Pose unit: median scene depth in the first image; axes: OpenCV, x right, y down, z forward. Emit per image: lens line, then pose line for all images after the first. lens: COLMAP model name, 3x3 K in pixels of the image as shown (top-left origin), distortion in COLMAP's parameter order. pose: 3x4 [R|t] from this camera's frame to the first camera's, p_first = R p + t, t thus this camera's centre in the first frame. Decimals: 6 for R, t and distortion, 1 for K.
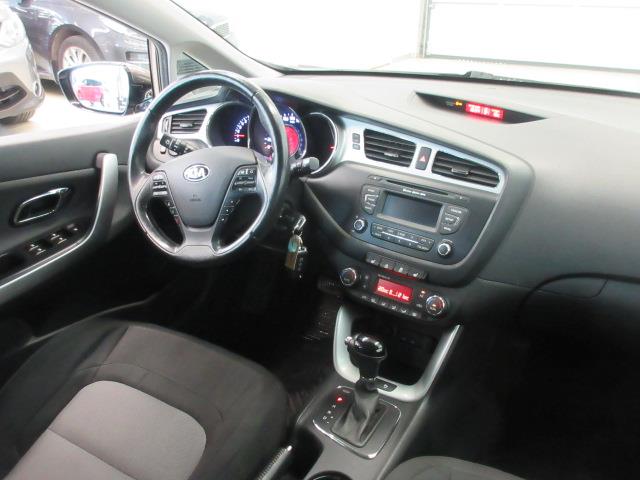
lens RADIAL K [[546.3, 0, 320.0], [0, 546.3, 240.0], [0, 0, 1]] dist [-0.007388, -0.009534]
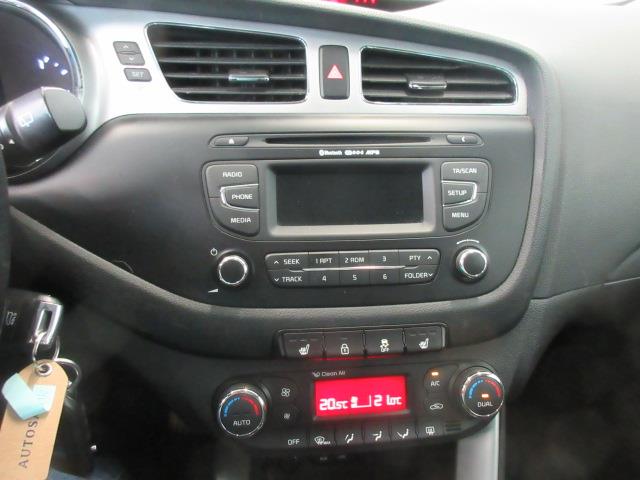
lens RADIAL K [[527.2, 0, 320.0], [0, 527.2, 240.0], [0, 0, 1]] dist [0.011677, 0.004378]
pose [[0.741779, -0.267431, 0.615016, -0.099736], [0.275709, 0.957577, 0.083852, -0.061376], [-0.611350, 0.107365, 0.784043, 0.684077]]
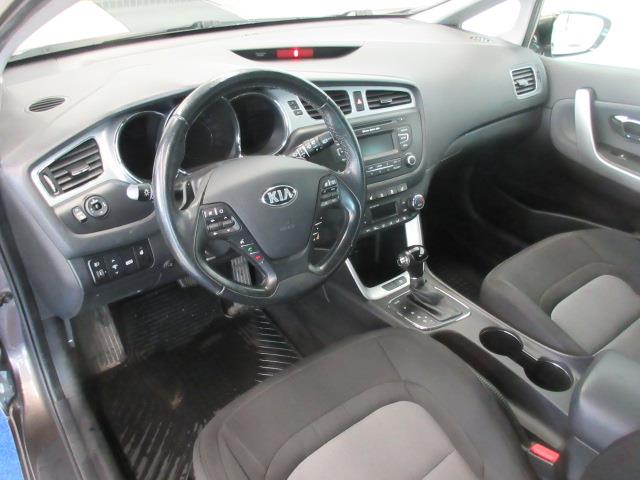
lens RADIAL K [[527.2, 0, 320.0], [0, 527.2, 240.0], [0, 0, 1]] dist [0.011677, 0.004378]
pose [[0.370098, -0.494995, 0.786135, -0.859032], [0.371047, 0.854557, 0.363395, -0.328403], [-0.851676, 0.157201, 0.499936, 0.535274]]
